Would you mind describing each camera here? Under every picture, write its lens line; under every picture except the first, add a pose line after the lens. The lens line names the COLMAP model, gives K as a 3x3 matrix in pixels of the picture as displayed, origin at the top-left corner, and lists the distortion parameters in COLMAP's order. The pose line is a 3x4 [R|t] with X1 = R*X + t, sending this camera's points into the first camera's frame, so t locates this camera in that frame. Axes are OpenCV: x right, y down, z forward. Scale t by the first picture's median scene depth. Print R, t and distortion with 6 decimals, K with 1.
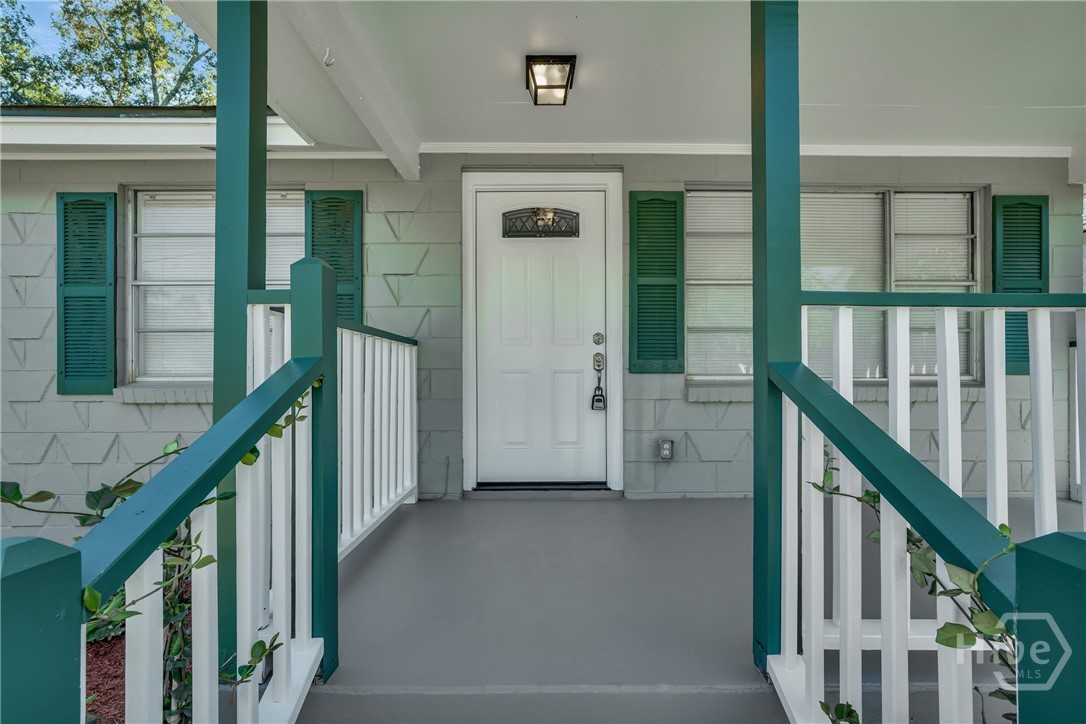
lens RADIAL K [[486.8, 0, 538.9], [0, 486.8, 364.1], [0, 0, 1]] dist [-0.000036, 0.000410]
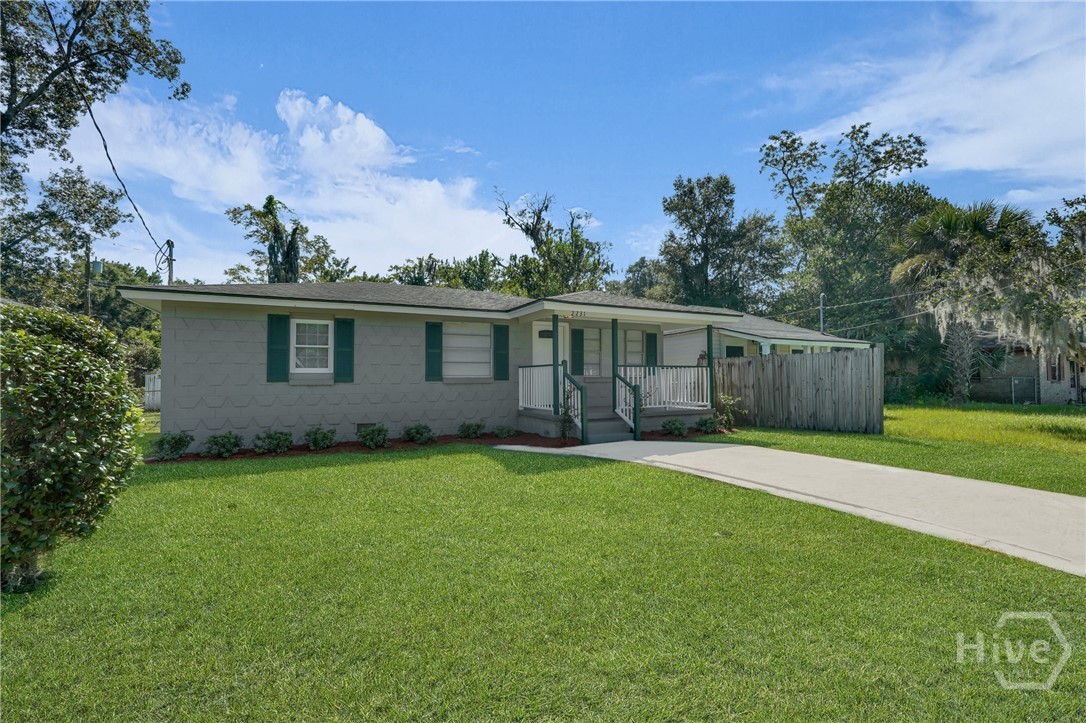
lens RADIAL K [[486.8, 0, 538.9], [0, 486.8, 363.6], [0, 0, 1]] dist [-0.000036, 0.000410]
pose [[0.898787, 0.012586, 0.438205, -1.760436], [-0.004311, 0.999793, -0.019872, 0.004698], [-0.438365, 0.015972, 0.898655, -2.391437]]
